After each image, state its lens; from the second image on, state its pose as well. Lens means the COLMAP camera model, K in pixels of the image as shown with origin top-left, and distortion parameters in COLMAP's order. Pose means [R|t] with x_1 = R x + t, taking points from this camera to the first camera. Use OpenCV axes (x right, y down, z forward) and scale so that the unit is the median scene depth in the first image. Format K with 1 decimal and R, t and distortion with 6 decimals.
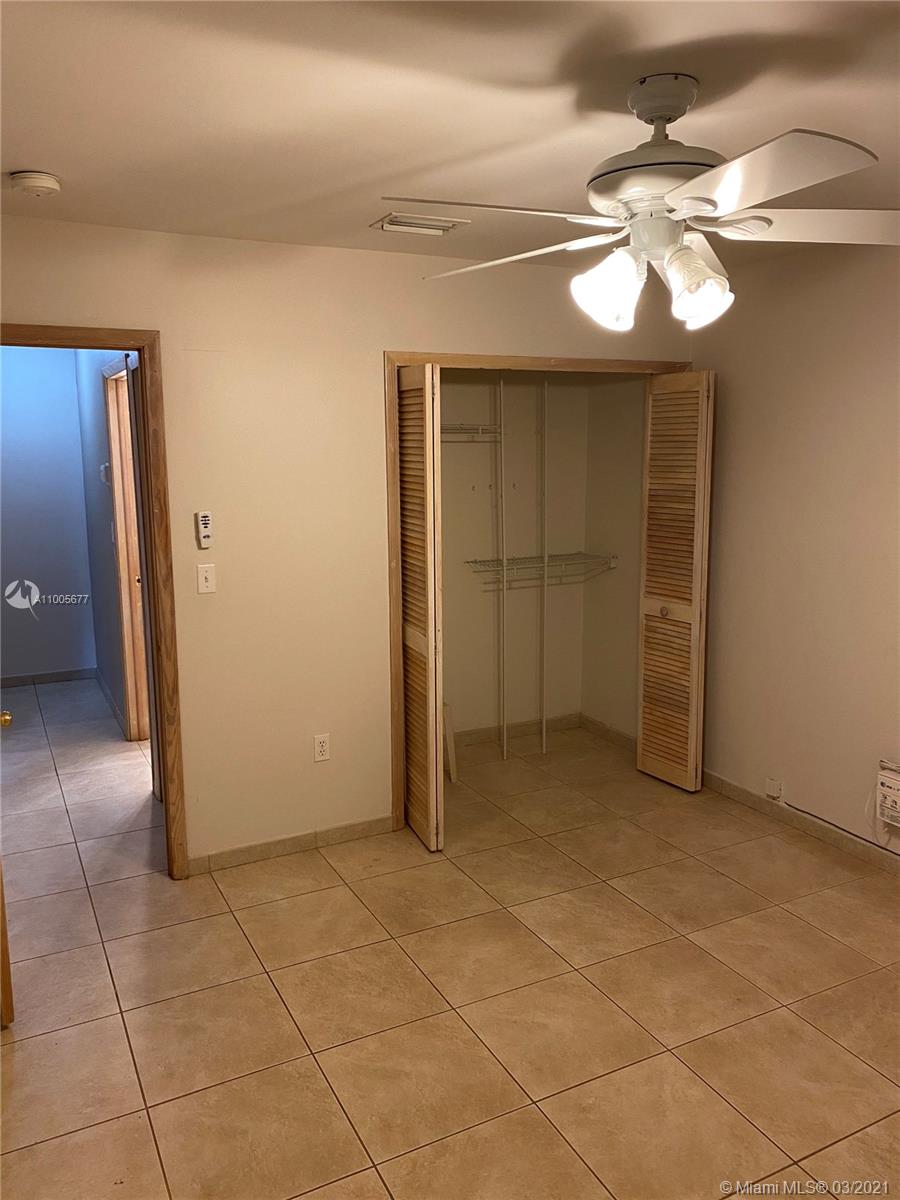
lens RADIAL K [[910.7, 0, 446.9], [0, 910.7, 604.5], [0, 0, 1]] dist [0.040458, -0.041780]
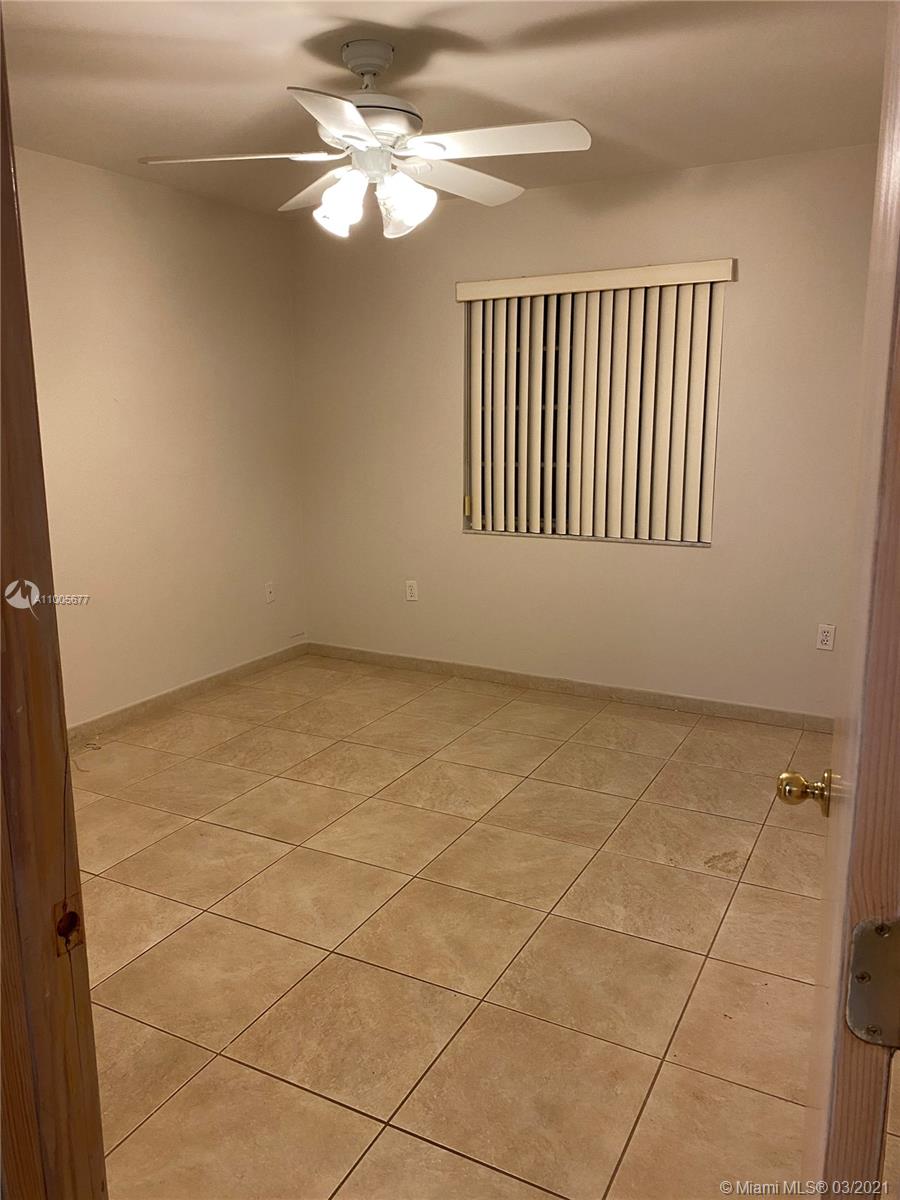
lens RADIAL K [[910.7, 0, 448.0], [0, 910.7, 594.5], [0, 0, 1]] dist [0.040458, -0.041780]
pose [[-0.573057, -0.150837, 0.805515, -0.797240], [0.156403, 0.944720, 0.288171, -0.135125], [-0.804453, 0.291123, -0.517787, 1.409654]]
